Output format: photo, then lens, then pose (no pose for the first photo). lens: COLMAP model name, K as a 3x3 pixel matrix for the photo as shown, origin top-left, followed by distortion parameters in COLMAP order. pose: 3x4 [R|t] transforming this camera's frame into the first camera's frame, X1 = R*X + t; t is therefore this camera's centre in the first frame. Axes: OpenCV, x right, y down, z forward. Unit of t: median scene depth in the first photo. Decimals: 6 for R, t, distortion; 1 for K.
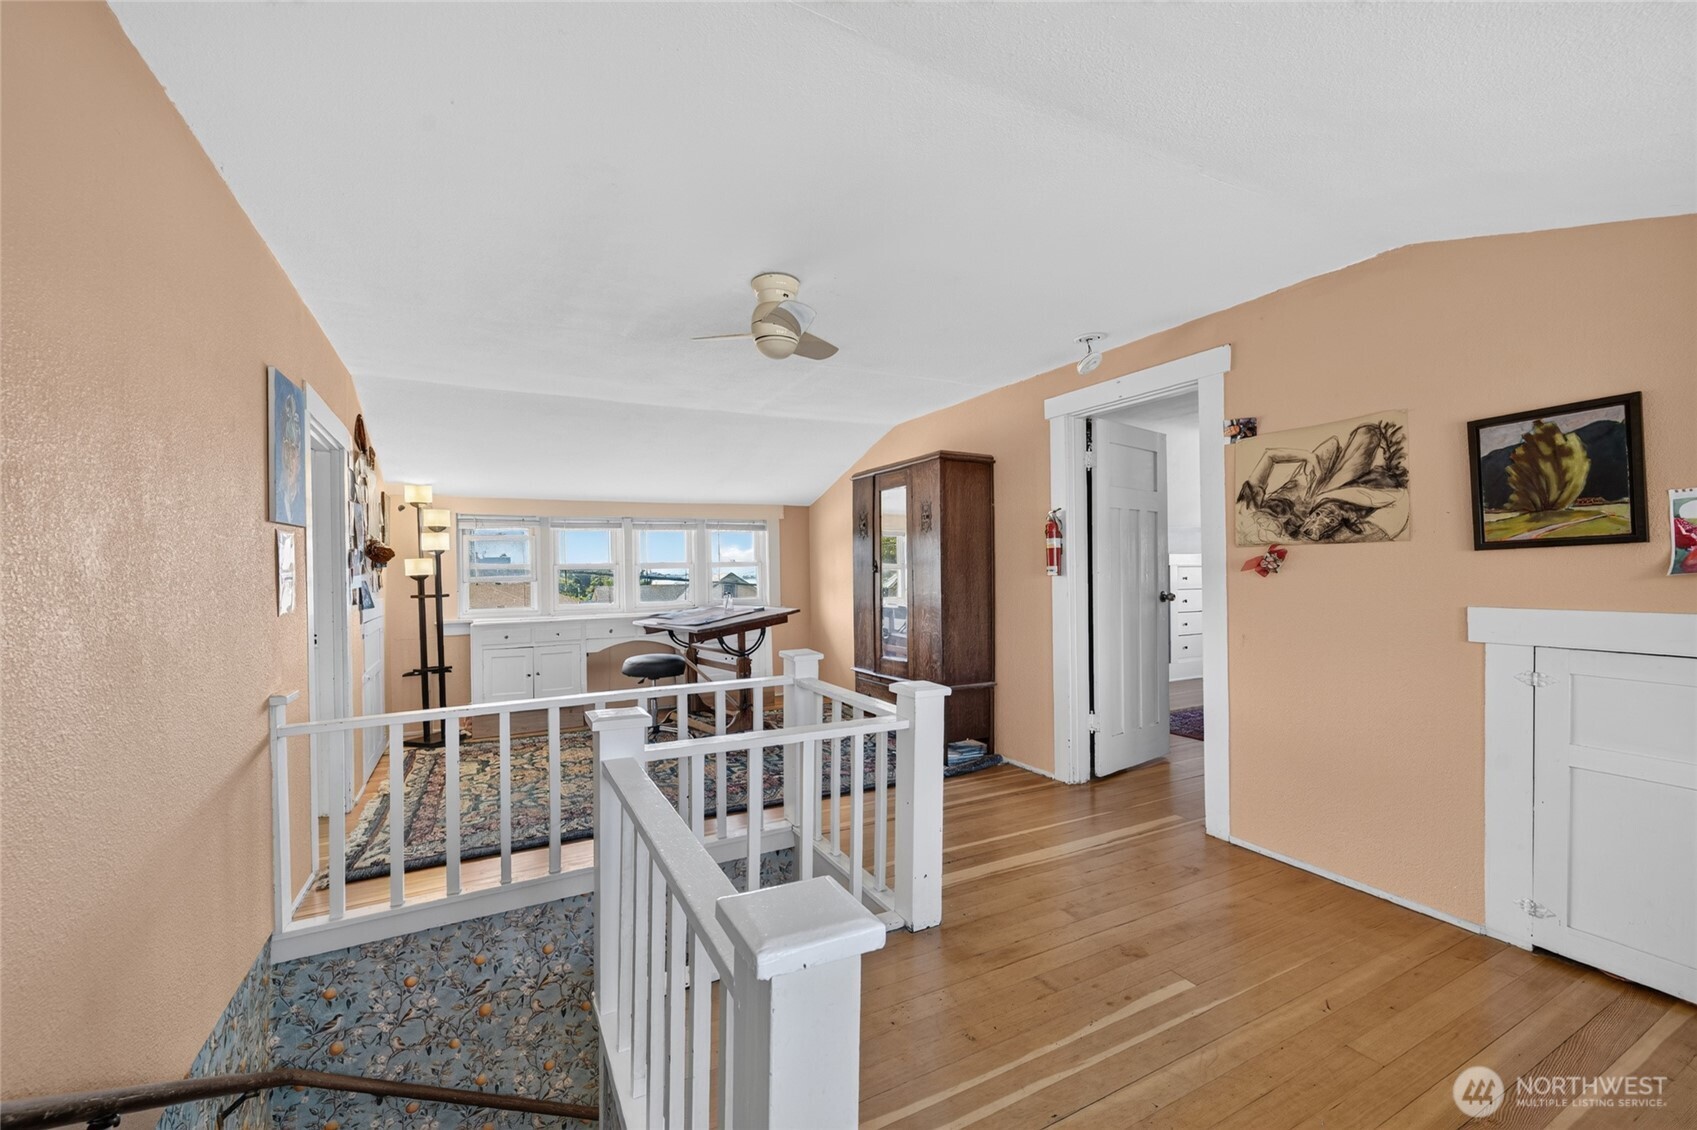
lens RADIAL K [[707.2, 0, 847.1], [0, 707.2, 568.5], [0, 0, 1]] dist [-0.005082, -0.000884]
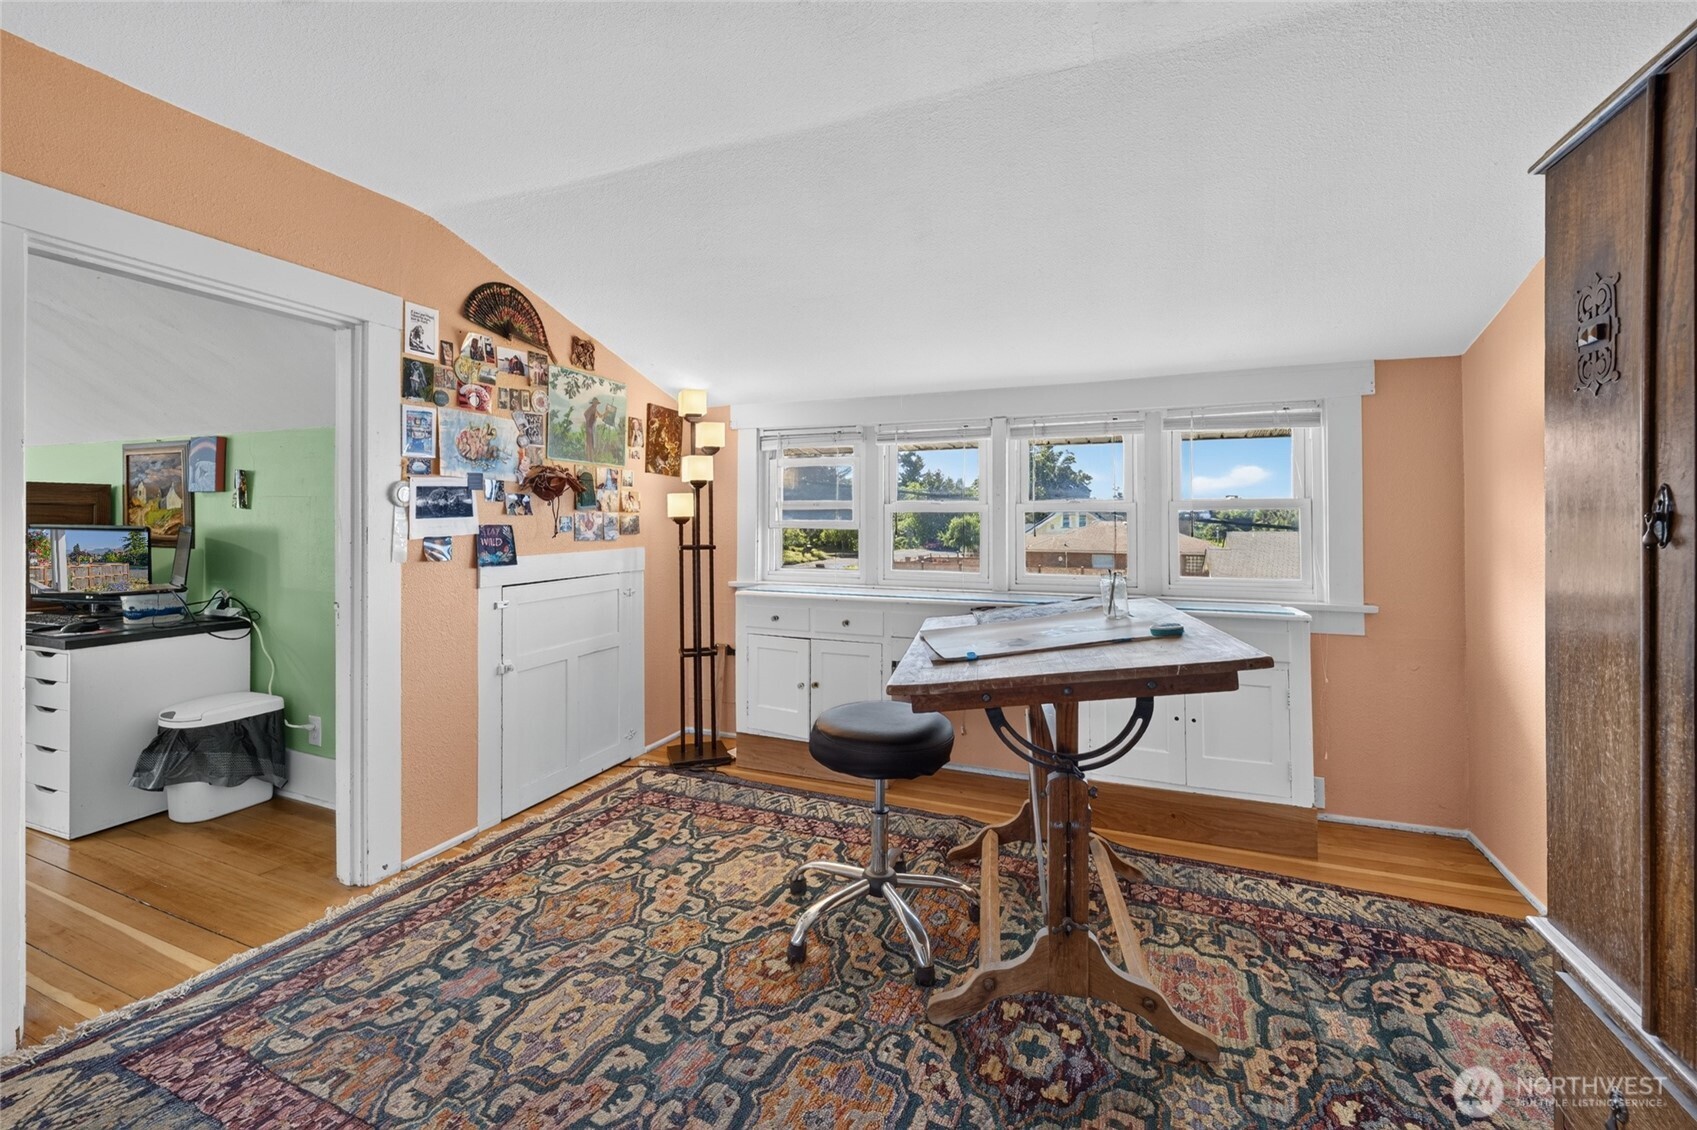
lens RADIAL K [[707.2, 0, 859.6], [0, 707.2, 511.1], [0, 0, 1]] dist [-0.005082, -0.000884]
pose [[0.632855, 0.011693, -0.774182, 0.050424], [-0.011170, 0.999920, 0.005971, -0.002610], [0.774190, 0.004869, 0.632935, 0.689215]]
